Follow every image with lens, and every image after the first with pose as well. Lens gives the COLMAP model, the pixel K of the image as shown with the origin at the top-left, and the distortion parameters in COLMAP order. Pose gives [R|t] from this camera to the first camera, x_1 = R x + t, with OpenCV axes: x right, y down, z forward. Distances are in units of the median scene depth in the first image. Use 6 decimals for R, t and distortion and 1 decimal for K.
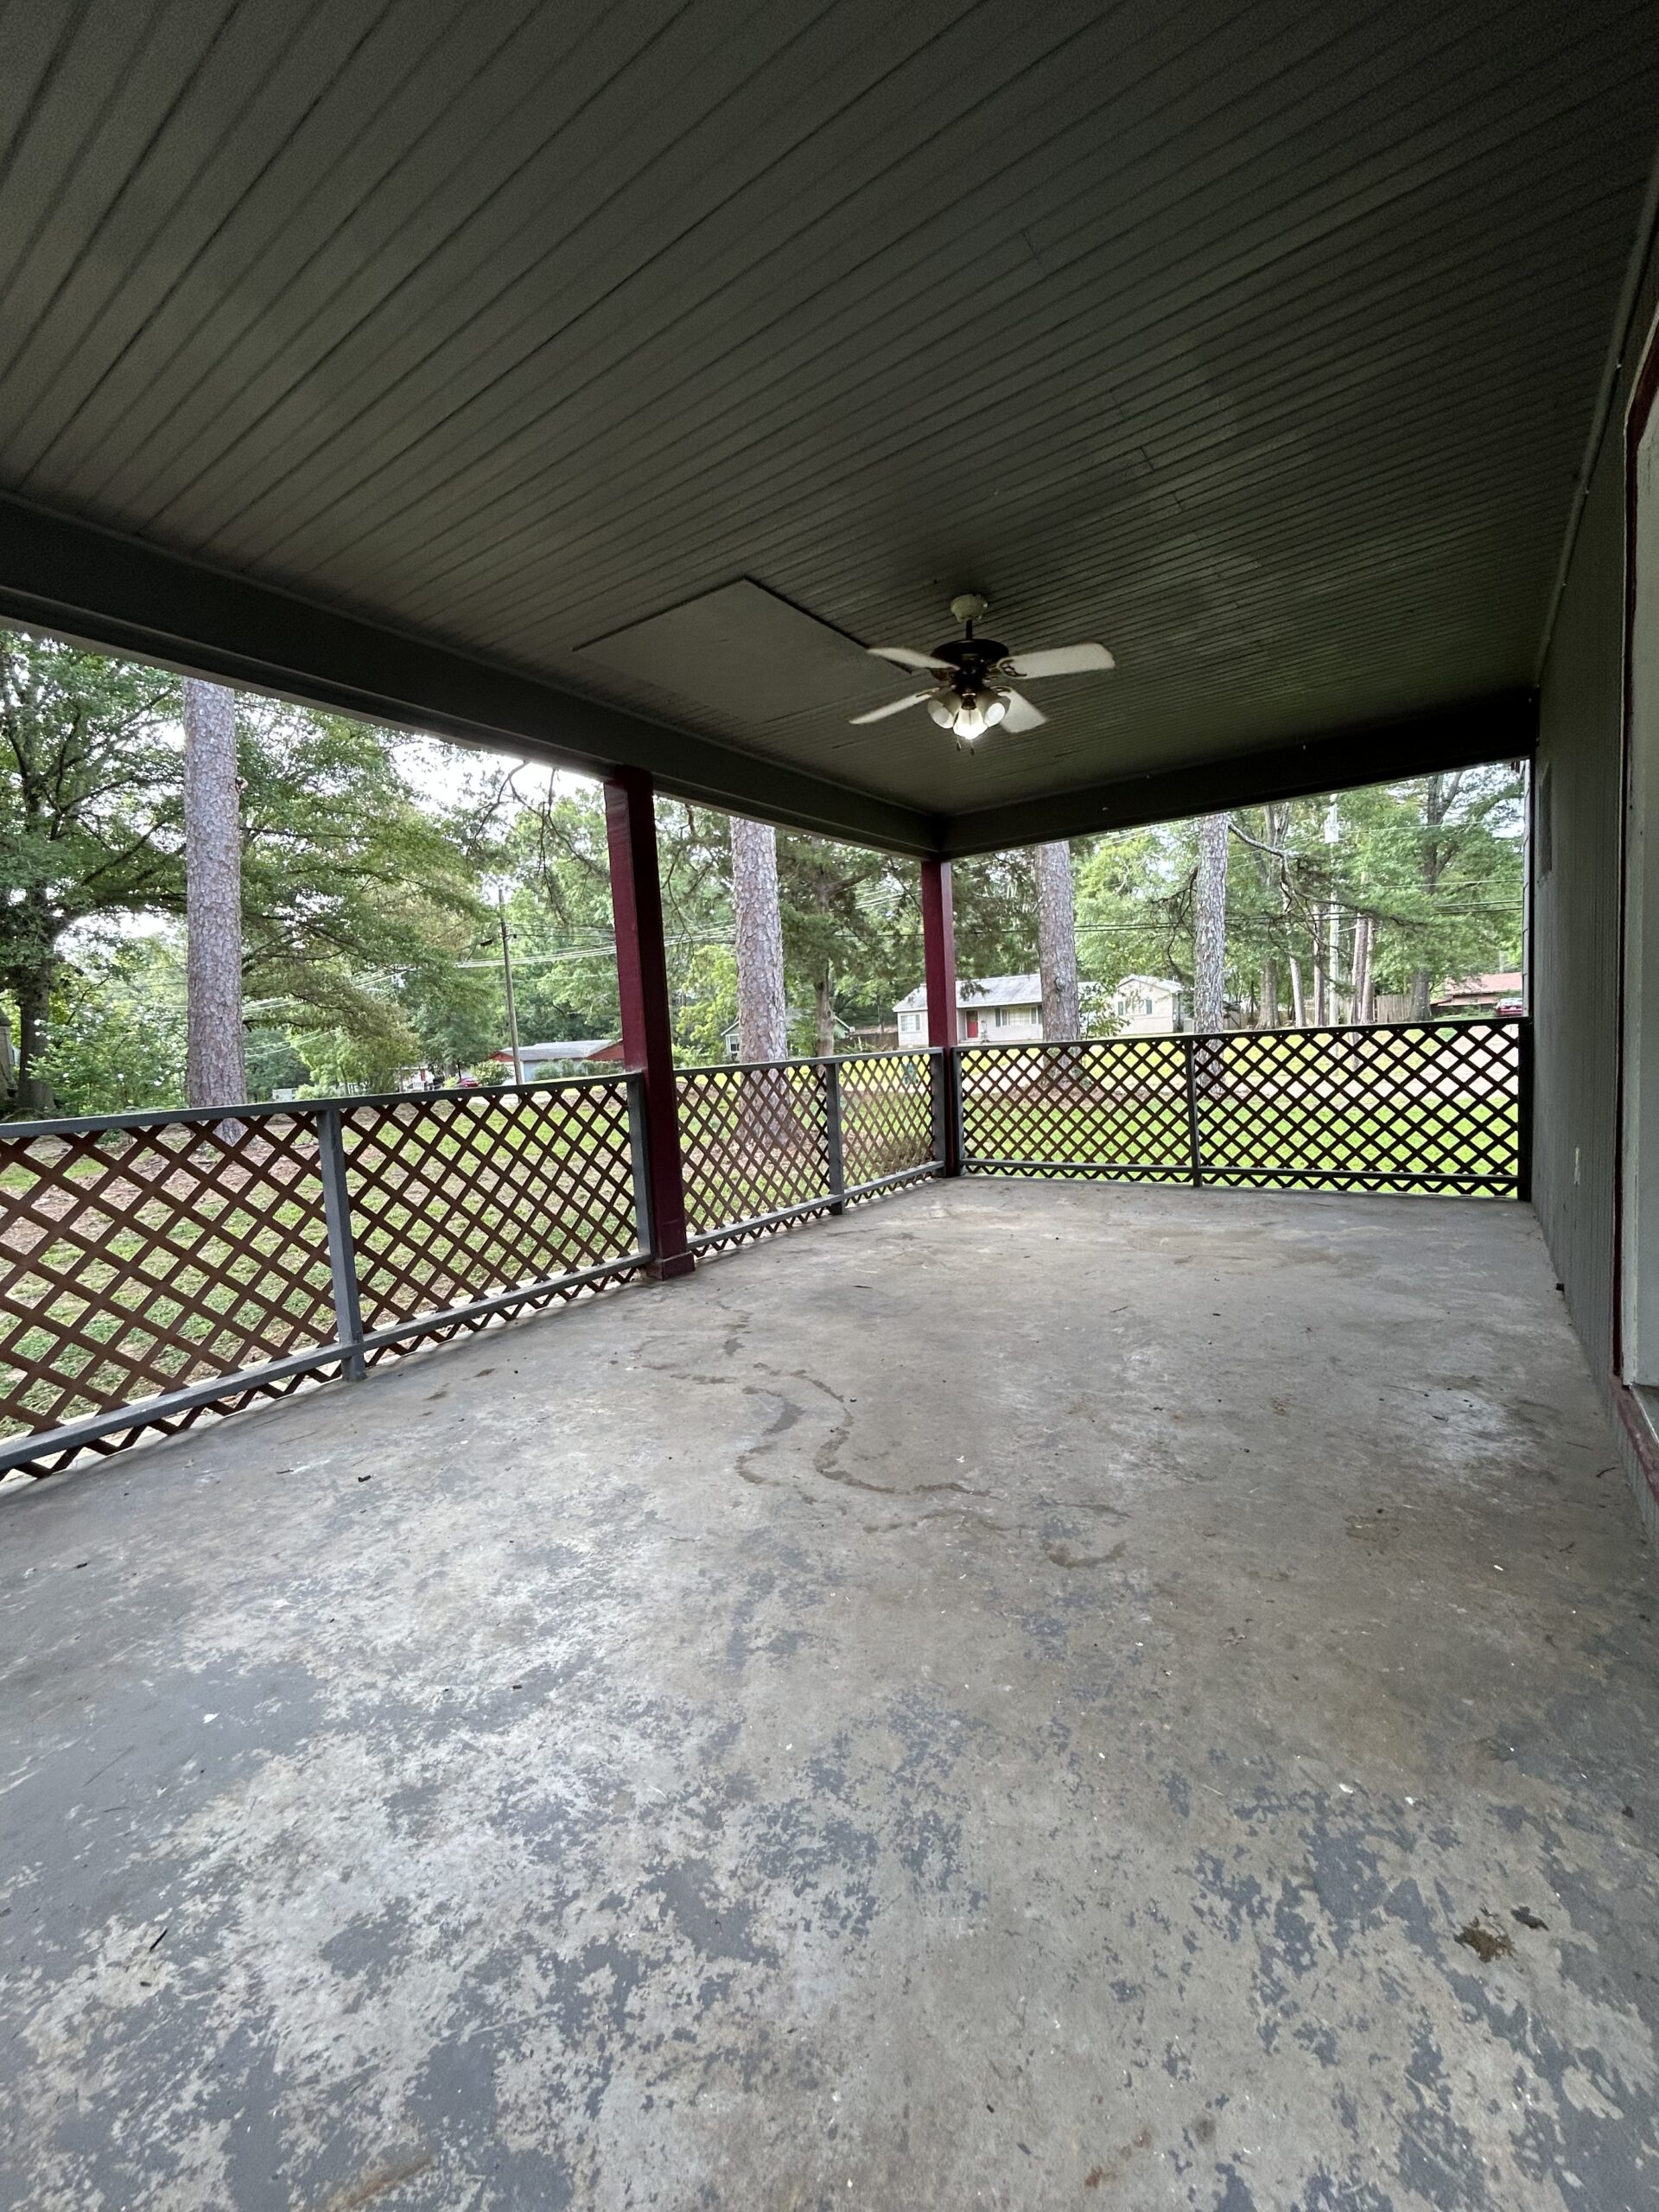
lens RADIAL K [[900.5, 0, 838.1], [0, 900.5, 1099.2], [0, 0, 1]] dist [0.001586, -0.000517]
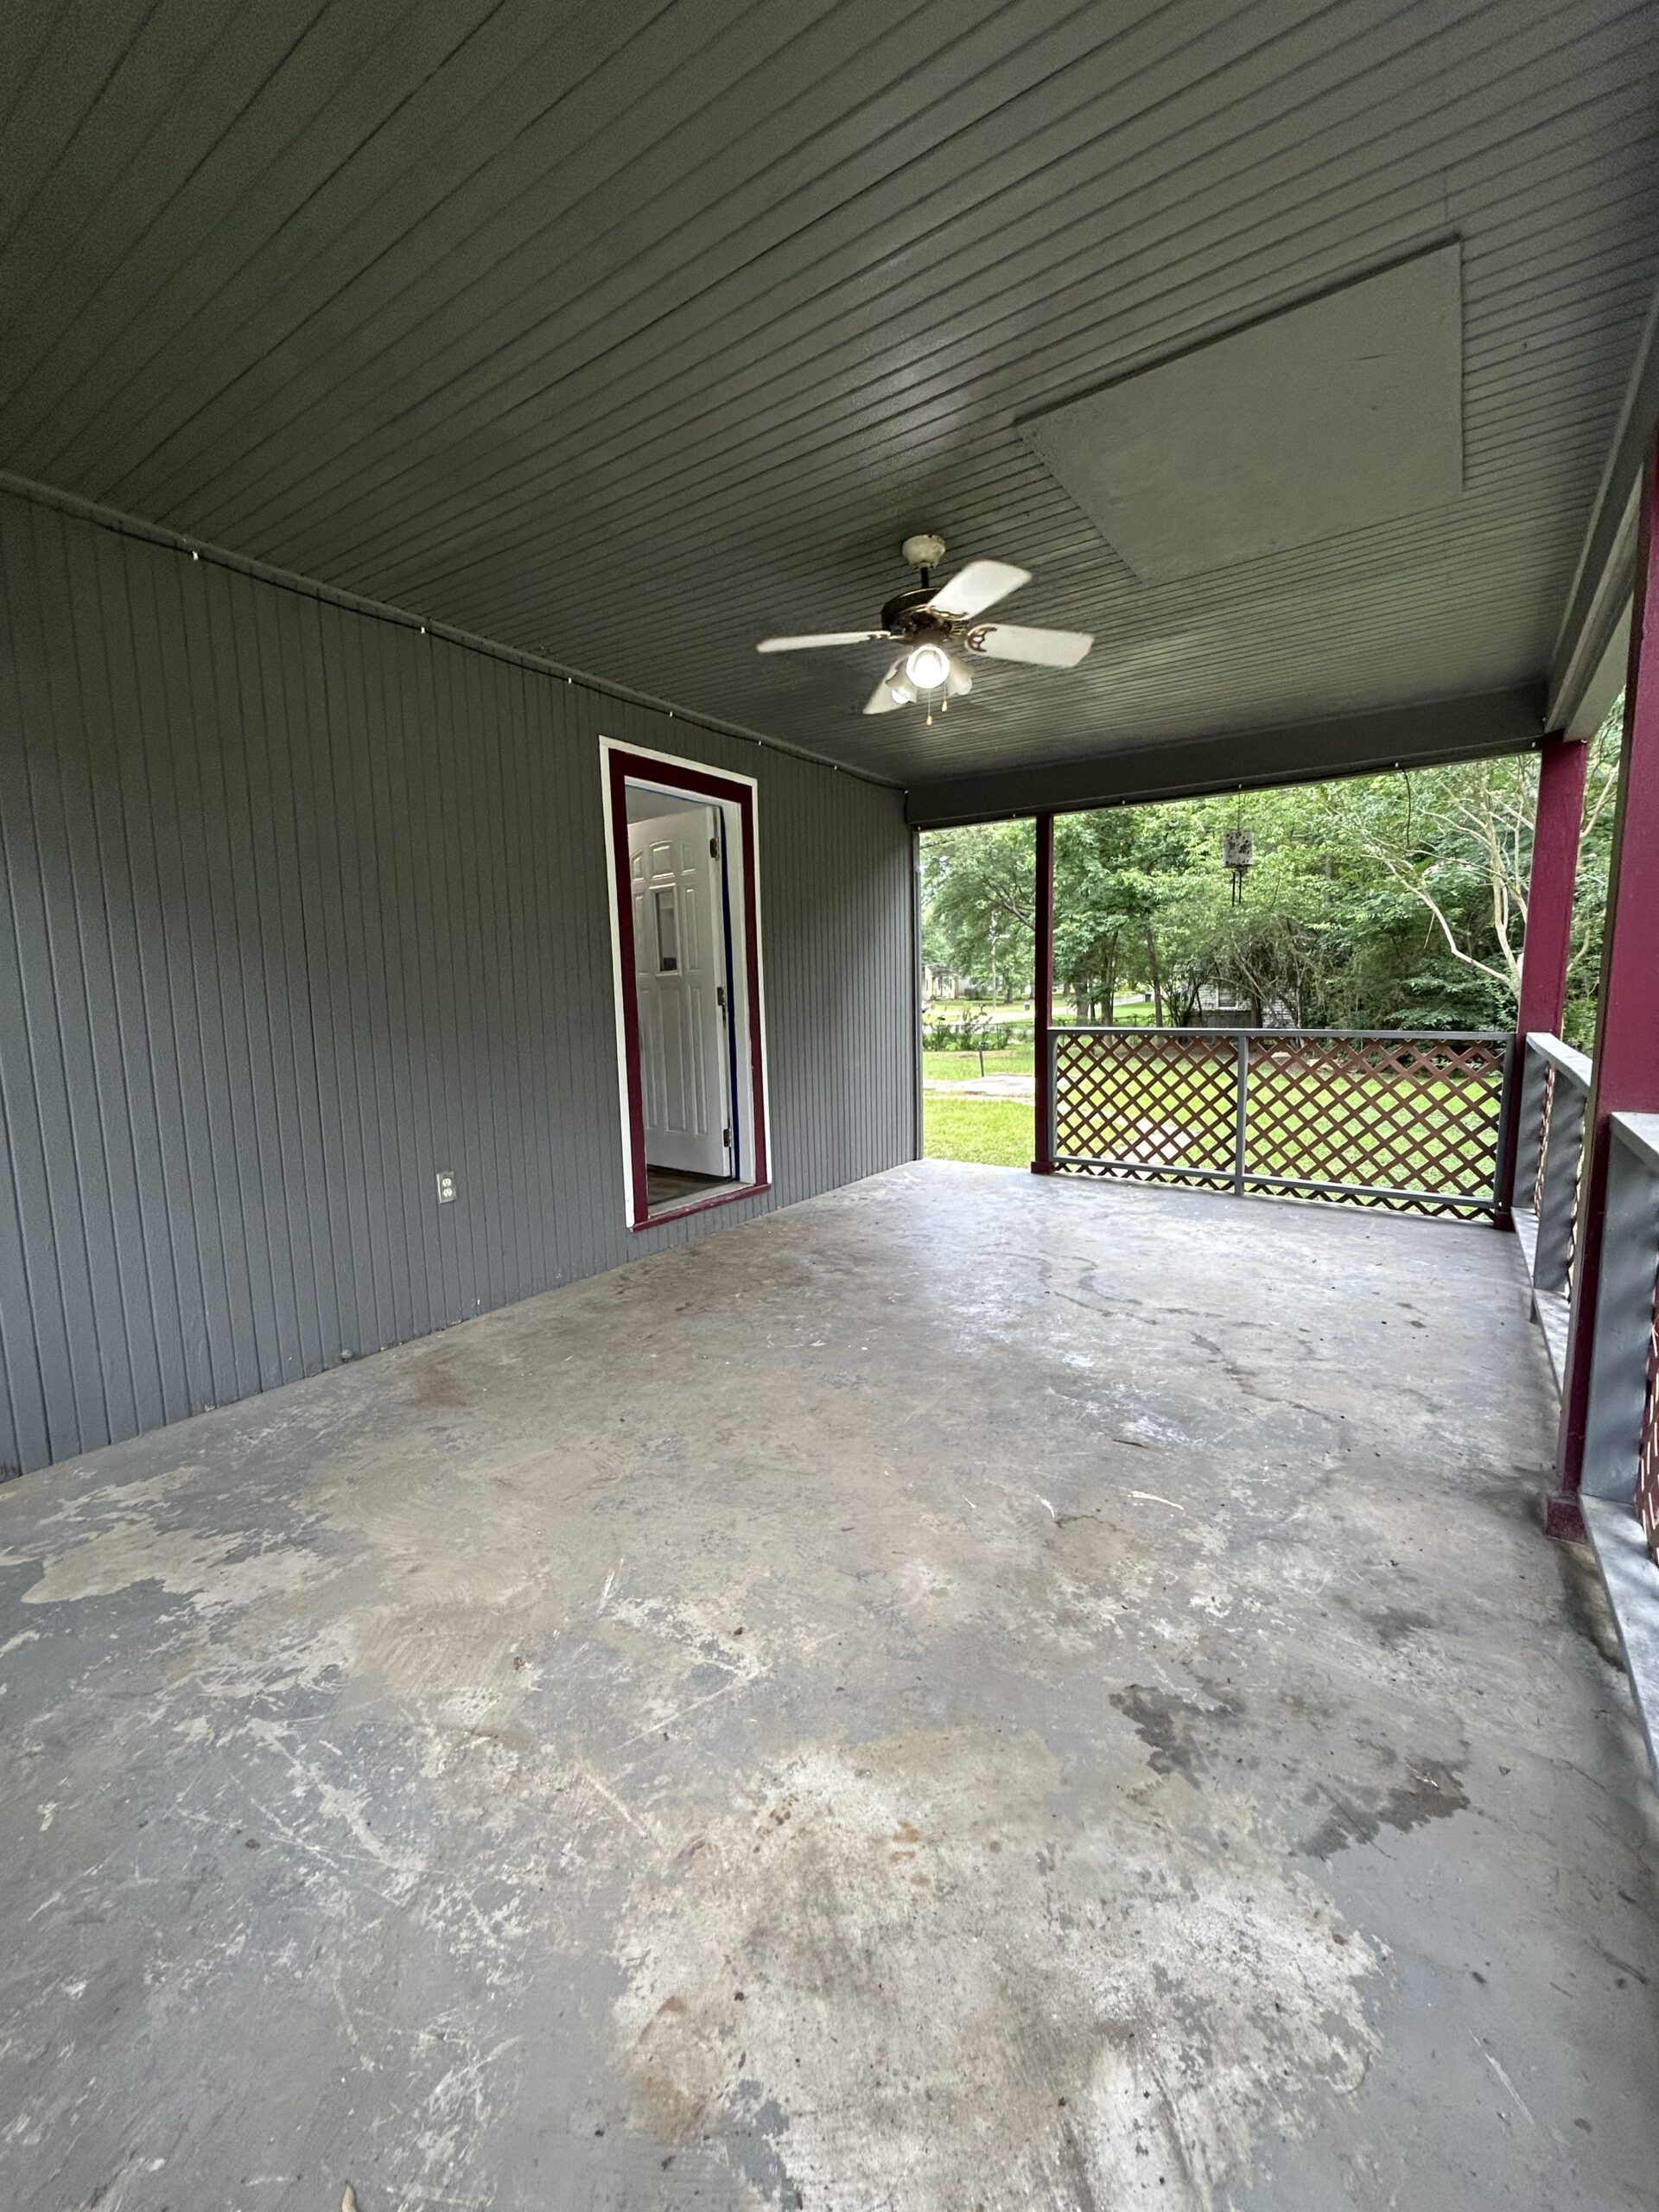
lens RADIAL K [[900.5, 0, 838.1], [0, 900.5, 1099.2], [0, 0, 1]] dist [0.001586, -0.000517]
pose [[-0.997107, 0.076014, -0.000072, 0.303453], [0.074532, 0.977849, 0.195593, -0.242156], [0.014938, 0.195022, -0.980685, 2.211665]]
